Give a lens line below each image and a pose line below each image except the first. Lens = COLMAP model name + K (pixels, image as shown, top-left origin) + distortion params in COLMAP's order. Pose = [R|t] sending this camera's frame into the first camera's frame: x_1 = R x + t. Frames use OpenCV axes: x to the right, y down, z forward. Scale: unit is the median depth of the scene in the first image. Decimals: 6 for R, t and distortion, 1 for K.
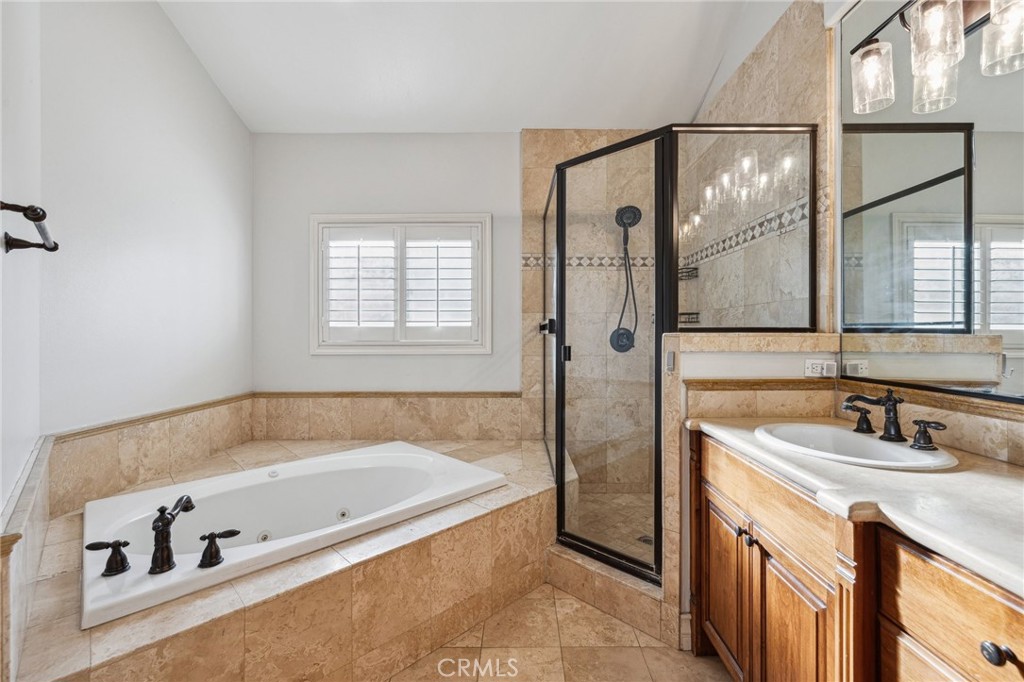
lens RADIAL K [[431.4, 0, 518.4], [0, 431.4, 334.6], [0, 0, 1]] dist [-0.000132, 0.000069]
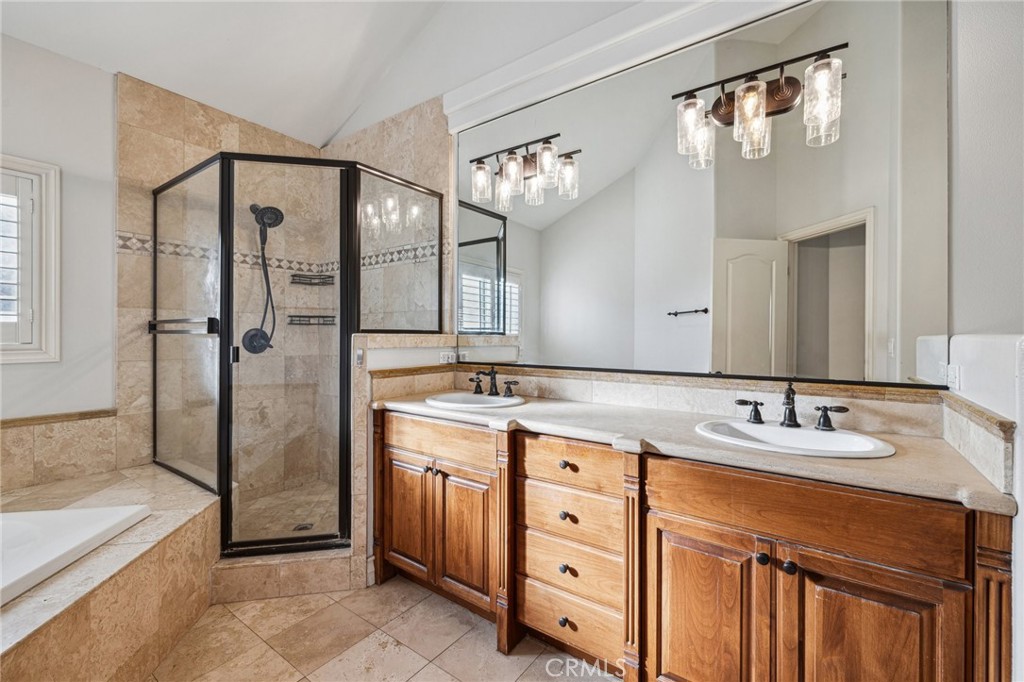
lens RADIAL K [[431.4, 0, 518.4], [0, 431.4, 334.6], [0, 0, 1]] dist [-0.000132, 0.000069]
pose [[0.580533, 0.003973, 0.814227, -0.351862], [-0.001230, 0.999991, -0.004003, 0.002894], [-0.814236, 0.001322, 0.580533, -0.073924]]
